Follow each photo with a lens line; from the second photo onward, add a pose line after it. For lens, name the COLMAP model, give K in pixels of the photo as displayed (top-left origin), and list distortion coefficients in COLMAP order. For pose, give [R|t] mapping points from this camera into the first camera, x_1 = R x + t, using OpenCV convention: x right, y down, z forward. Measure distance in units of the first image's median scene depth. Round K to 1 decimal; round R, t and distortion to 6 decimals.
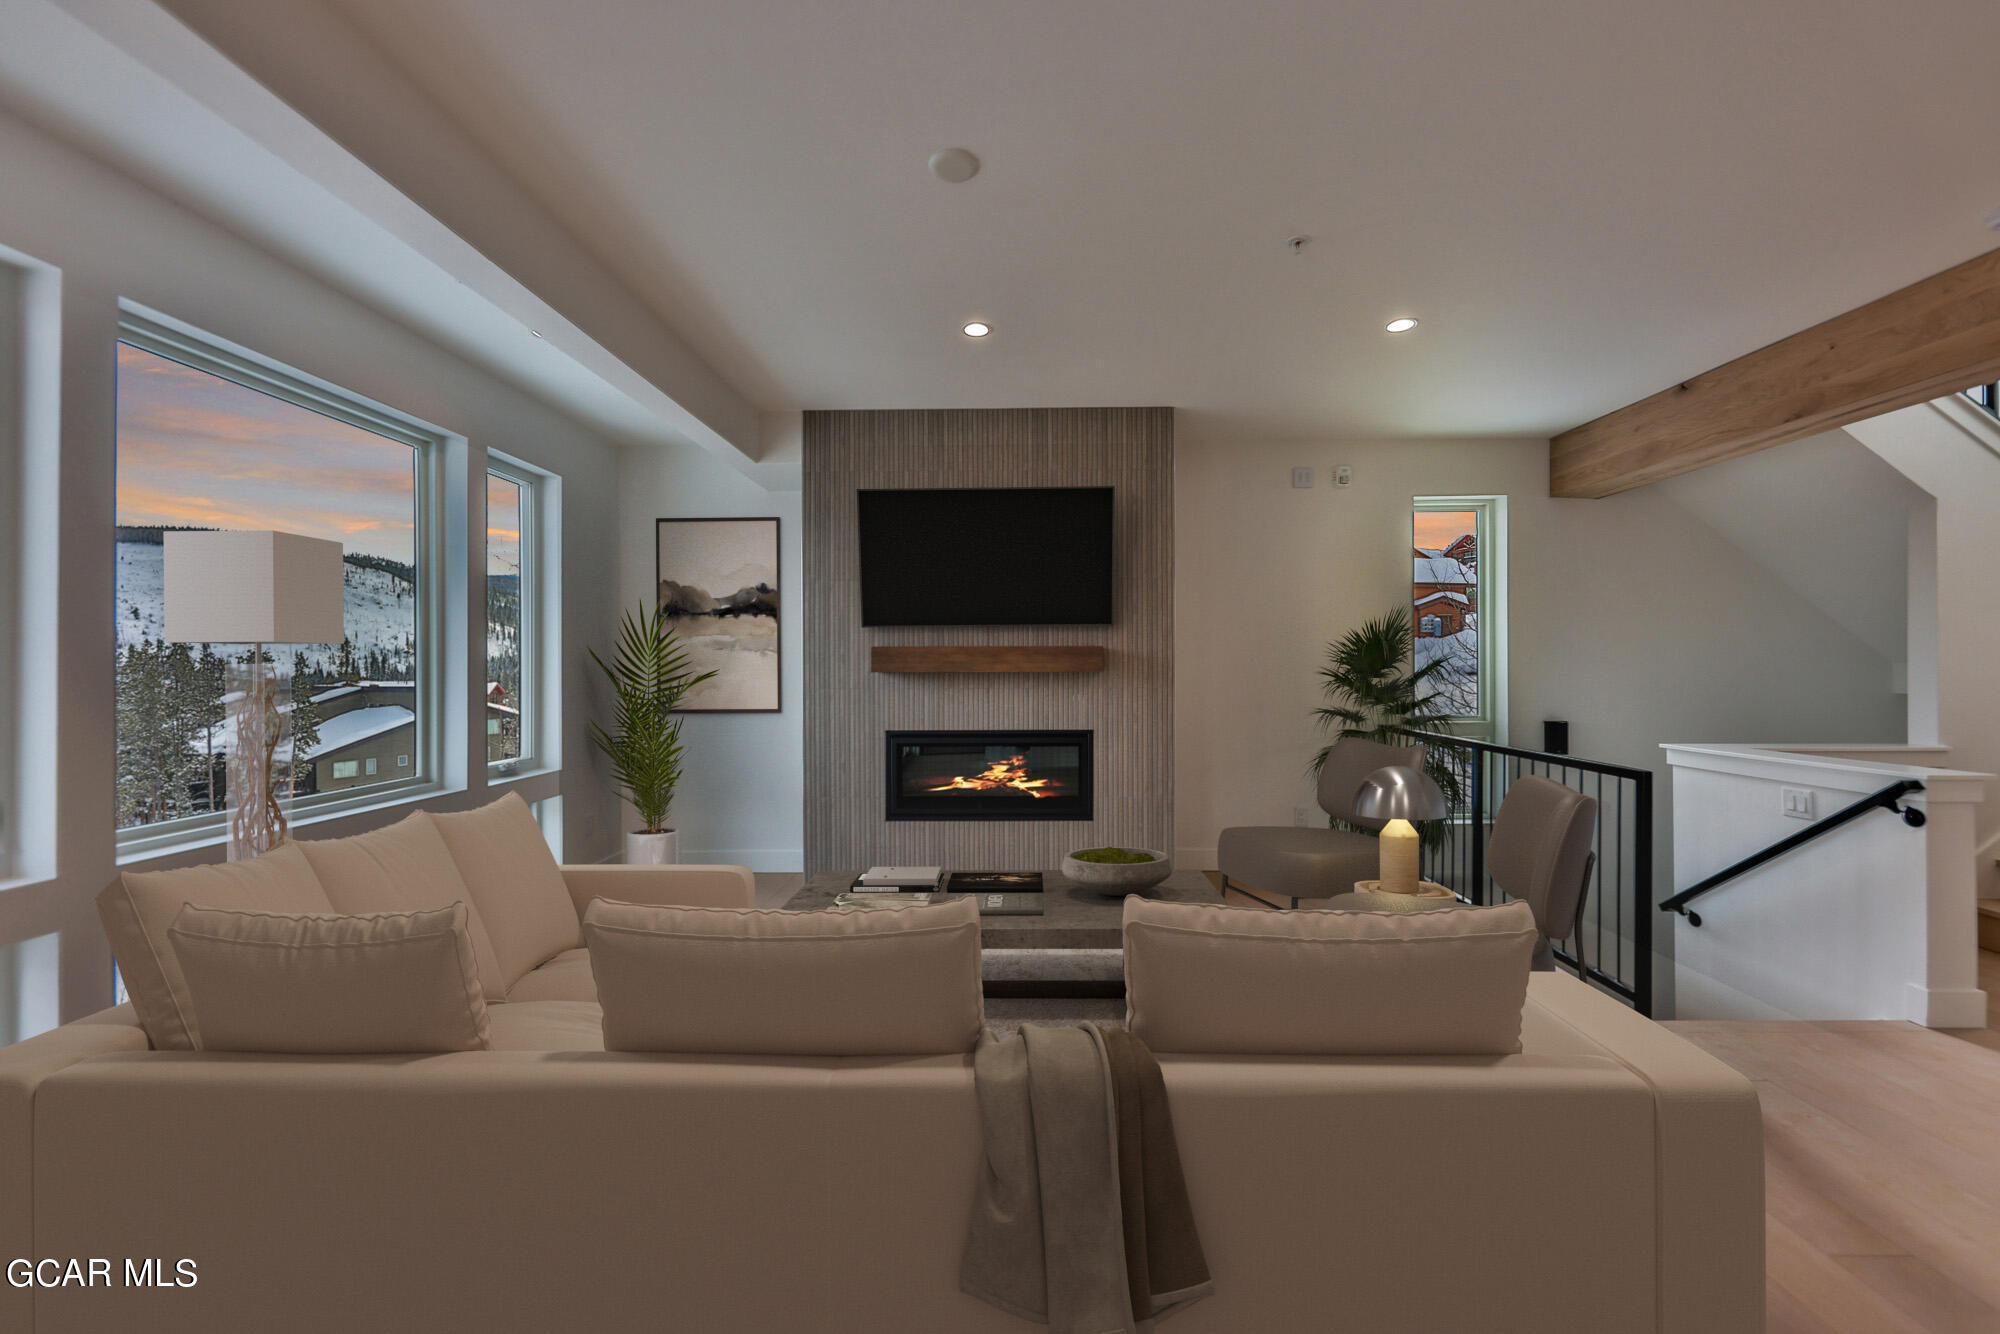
lens RADIAL K [[737.1, 0, 1024.5], [0, 737.1, 670.6], [0, 0, 1]] dist [-0.003971, -0.000504]
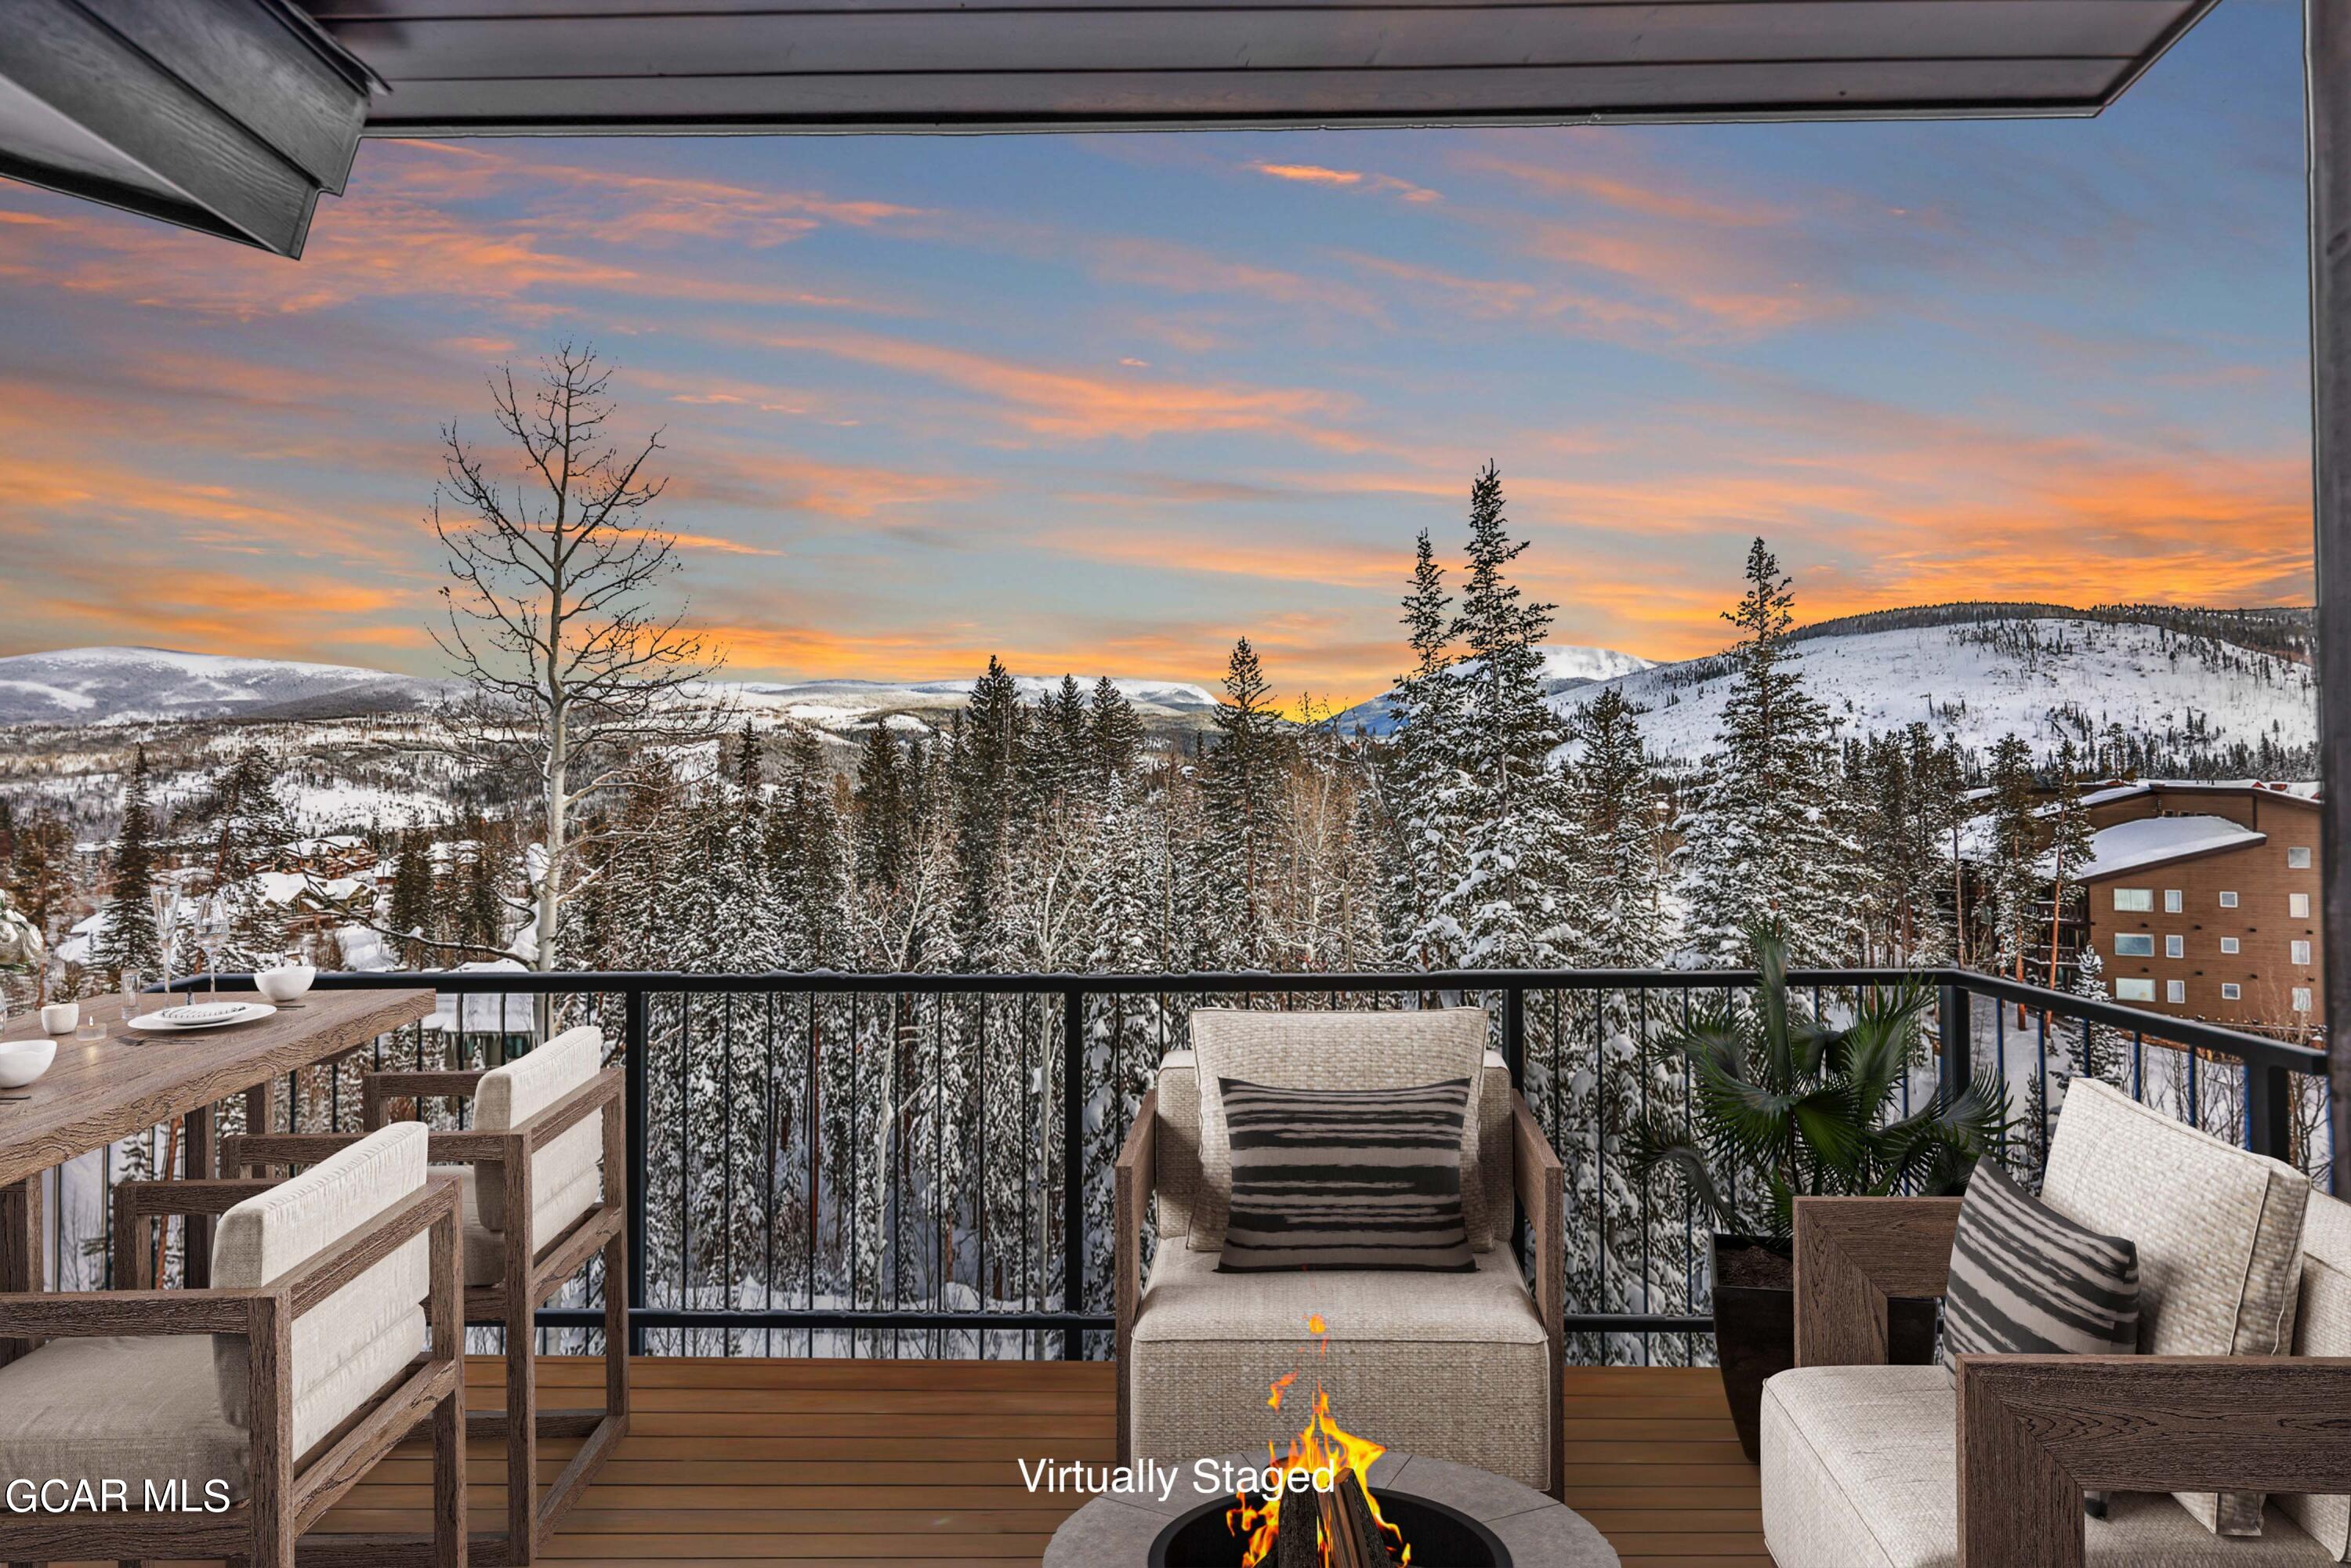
lens RADIAL K [[896.7, 0, 1085.0], [0, 896.7, 743.3], [0, 0, 1]] dist [-0.001259, -0.000108]
pose [[-0.002949, -0.024543, -0.999694, -0.366360], [-0.000310, 0.999699, -0.024542, 0.018932], [0.999996, 0.000238, -0.002956, -0.357251]]
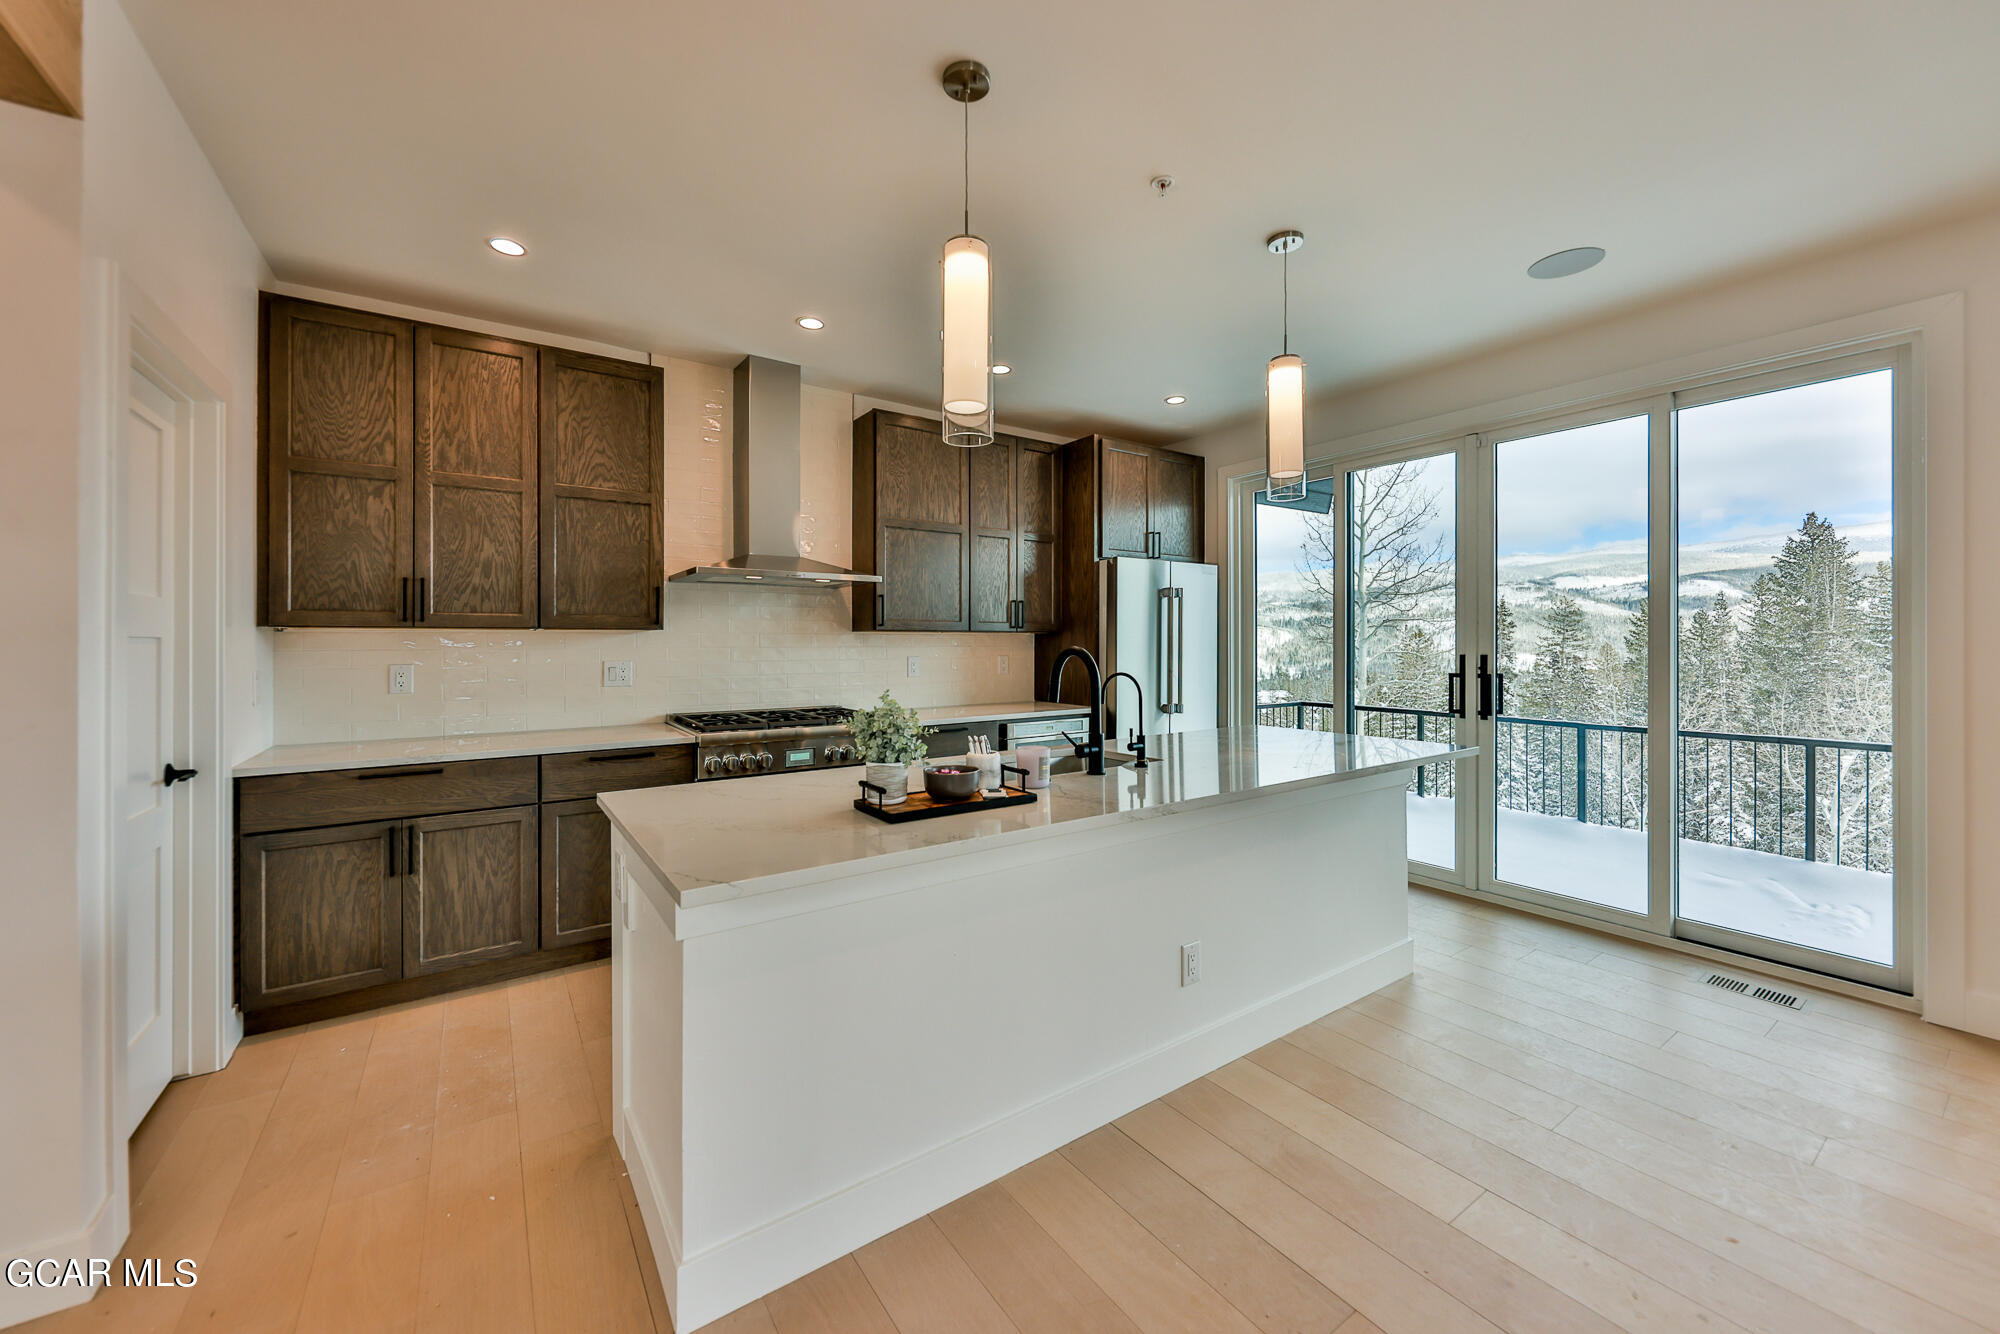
lens RADIAL K [[748.3, 0, 1000.7], [0, 748.3, 643.5], [0, 0, 1]] dist [0.000247, -0.000021]
pose [[-0.818033, 0.006127, -0.575138, 0.635292], [-0.000006, 0.999943, 0.010662, -0.001180], [0.575171, 0.008726, -0.817987, 0.110060]]
